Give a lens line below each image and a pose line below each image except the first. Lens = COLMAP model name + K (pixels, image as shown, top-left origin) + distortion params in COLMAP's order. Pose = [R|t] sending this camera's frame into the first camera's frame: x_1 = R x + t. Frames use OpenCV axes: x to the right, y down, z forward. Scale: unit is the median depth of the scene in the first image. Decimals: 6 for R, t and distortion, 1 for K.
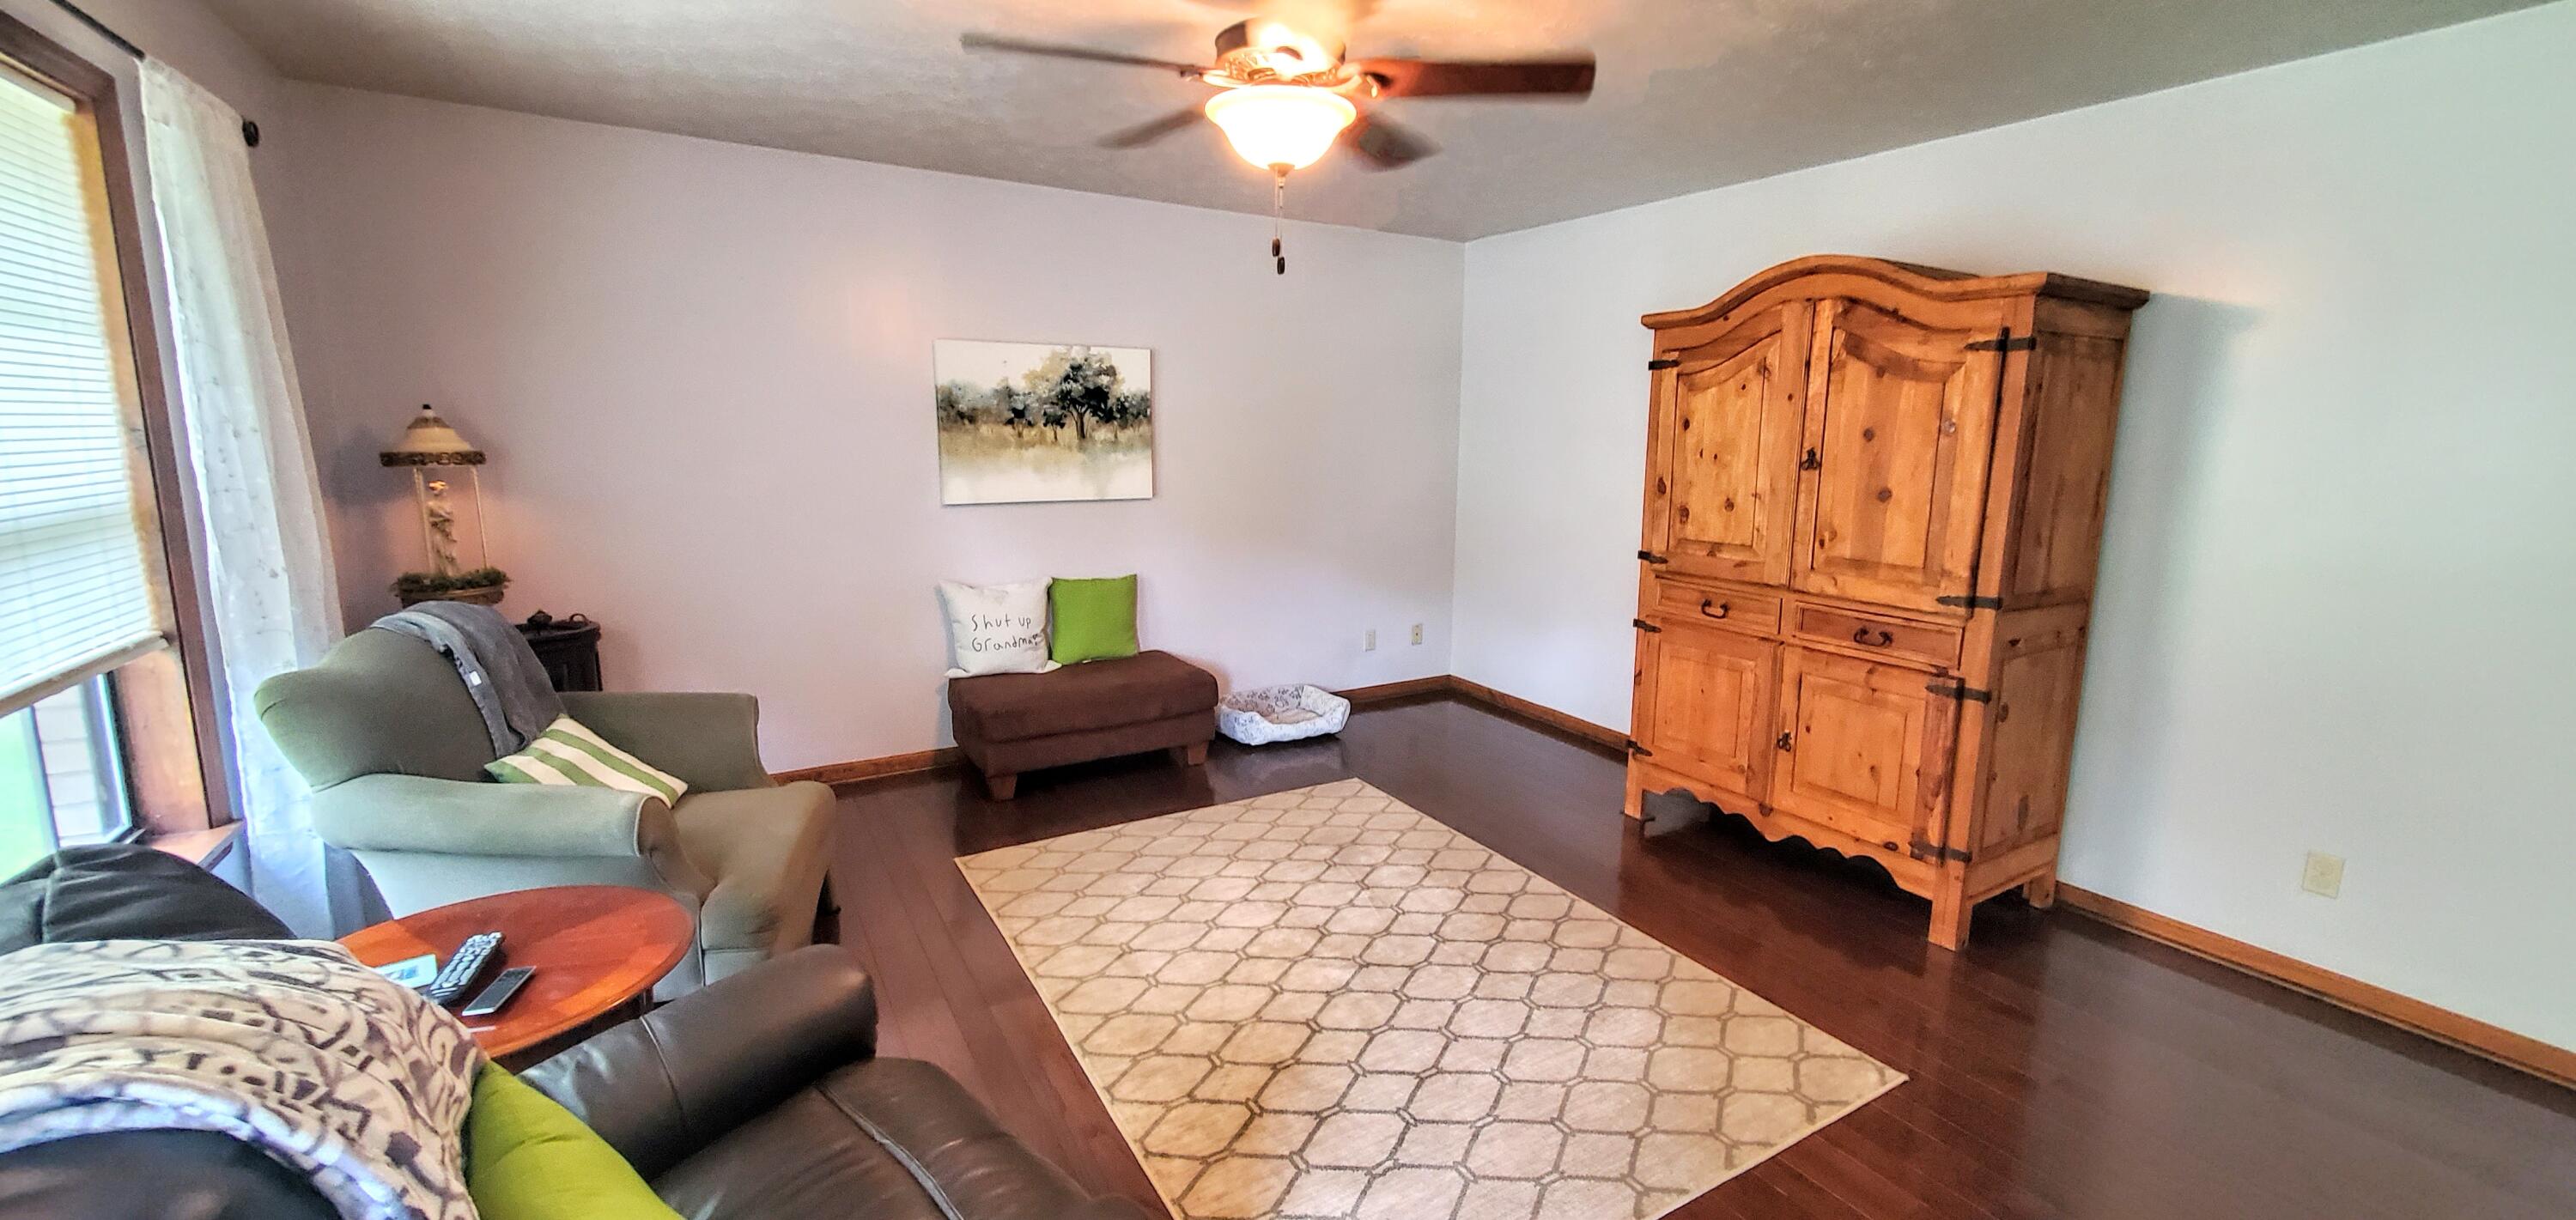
lens RADIAL K [[1001.2, 0, 1320.8], [0, 1001.2, 588.2], [0, 0, 1]] dist [0.002698, -0.004926]
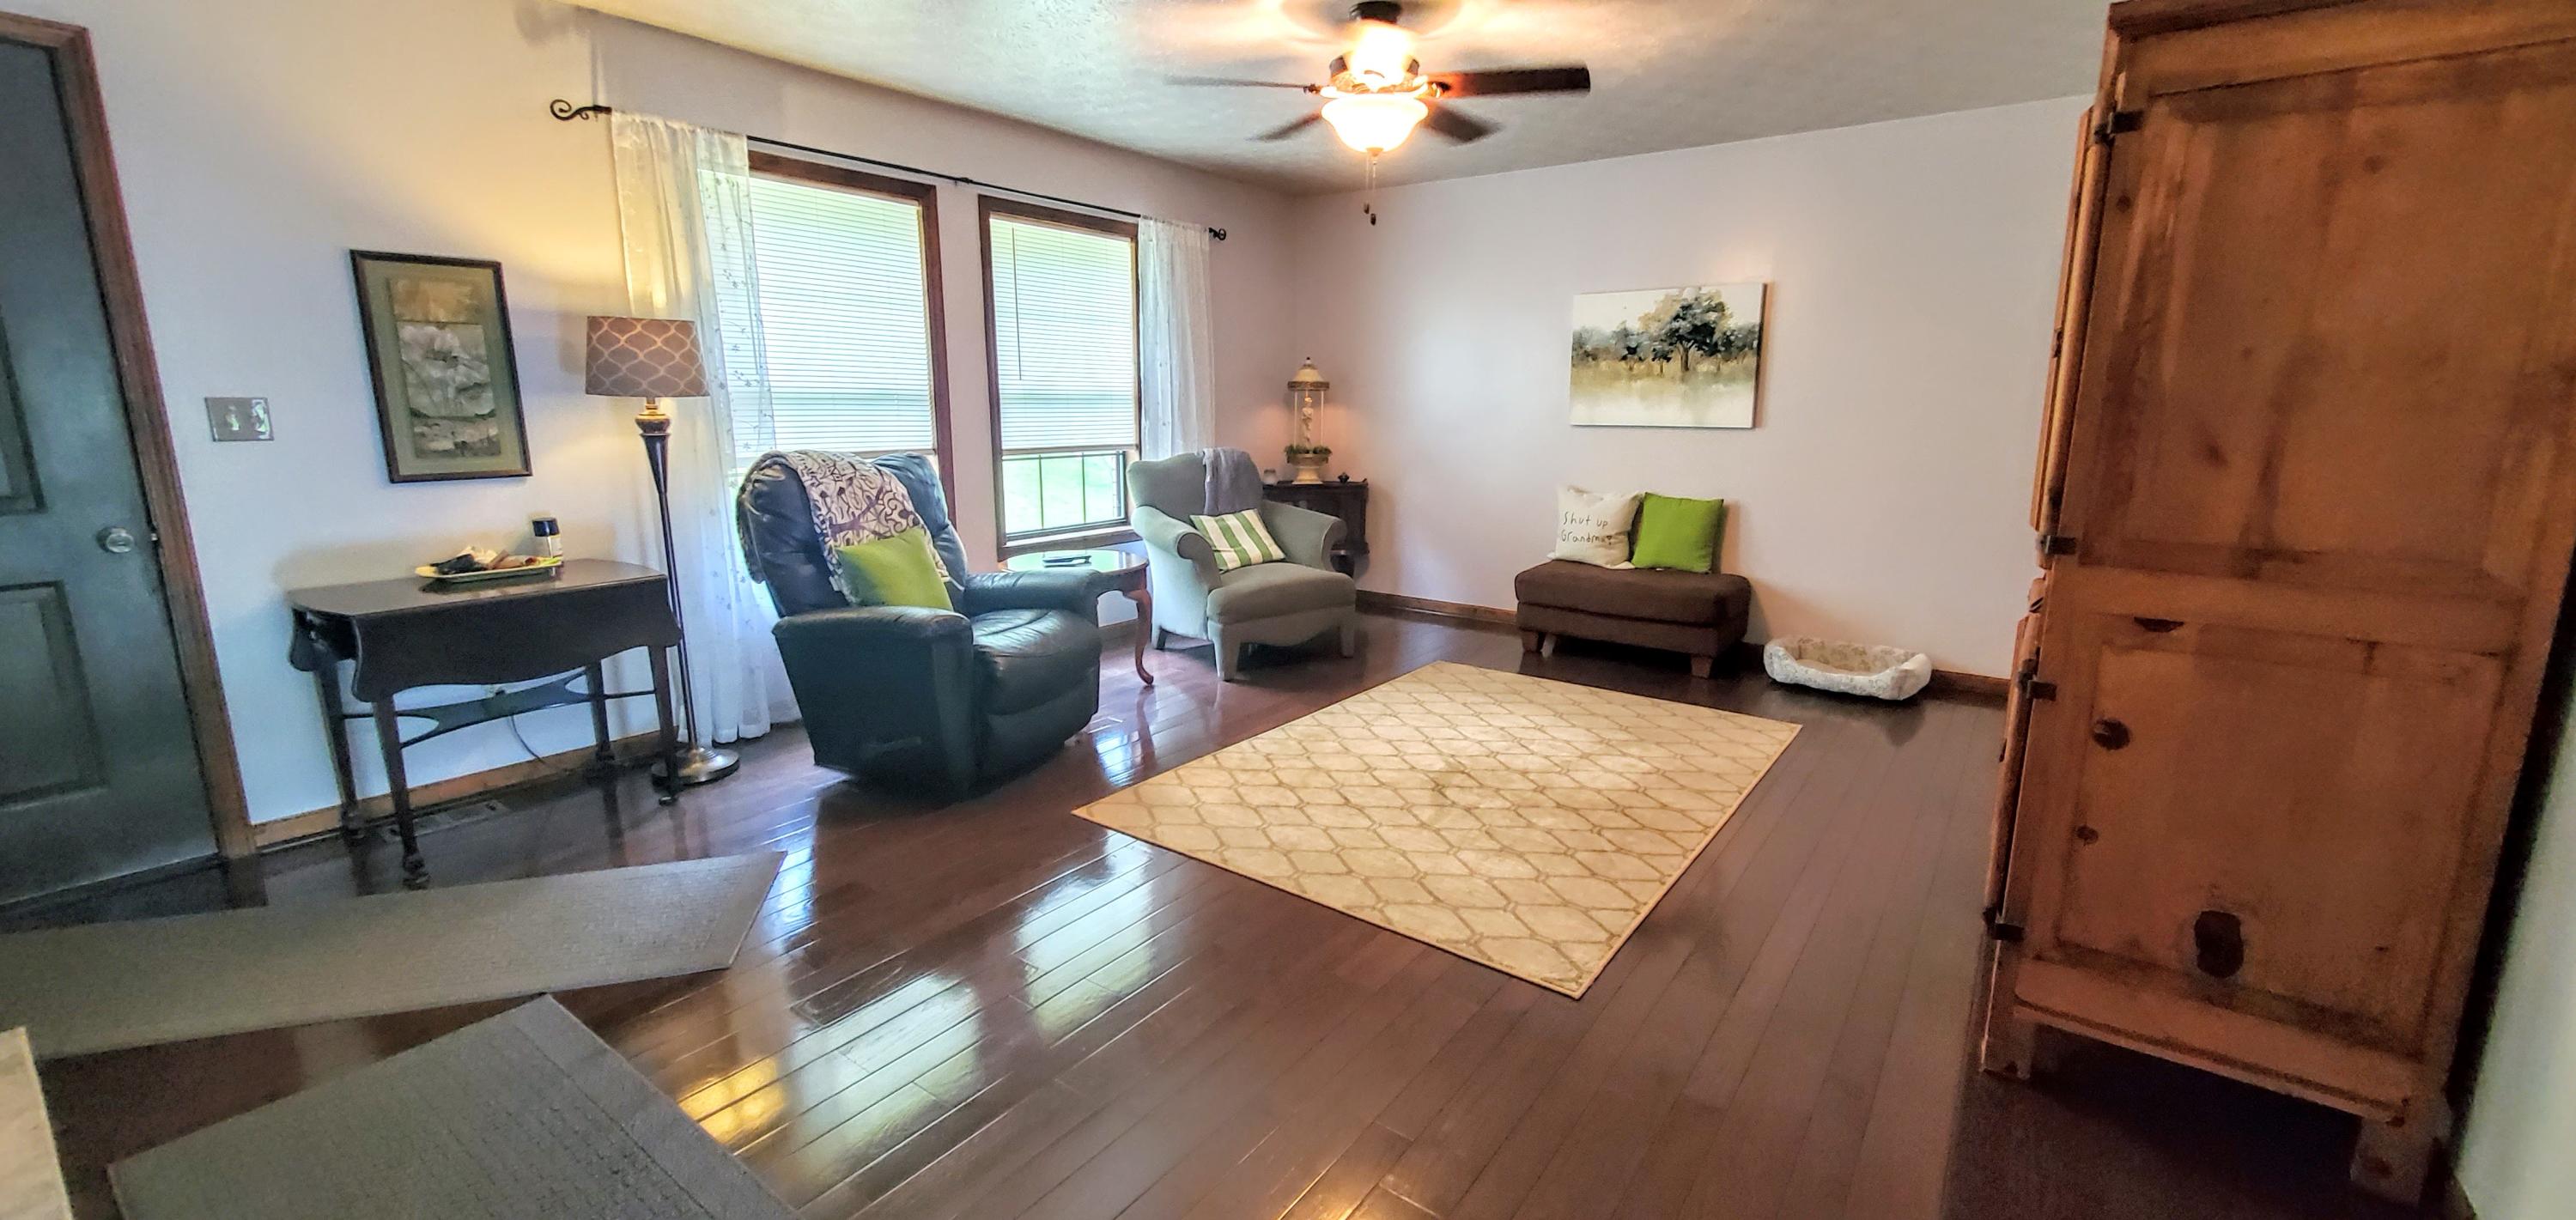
lens RADIAL K [[1001.2, 0, 1320.8], [0, 1001.2, 588.2], [0, 0, 1]] dist [0.002698, -0.004926]
pose [[0.392561, 0.160141, -0.905677, 0.687243], [-0.146959, 0.982994, 0.110114, 0.027286], [0.907909, 0.089871, 0.409420, 0.202303]]
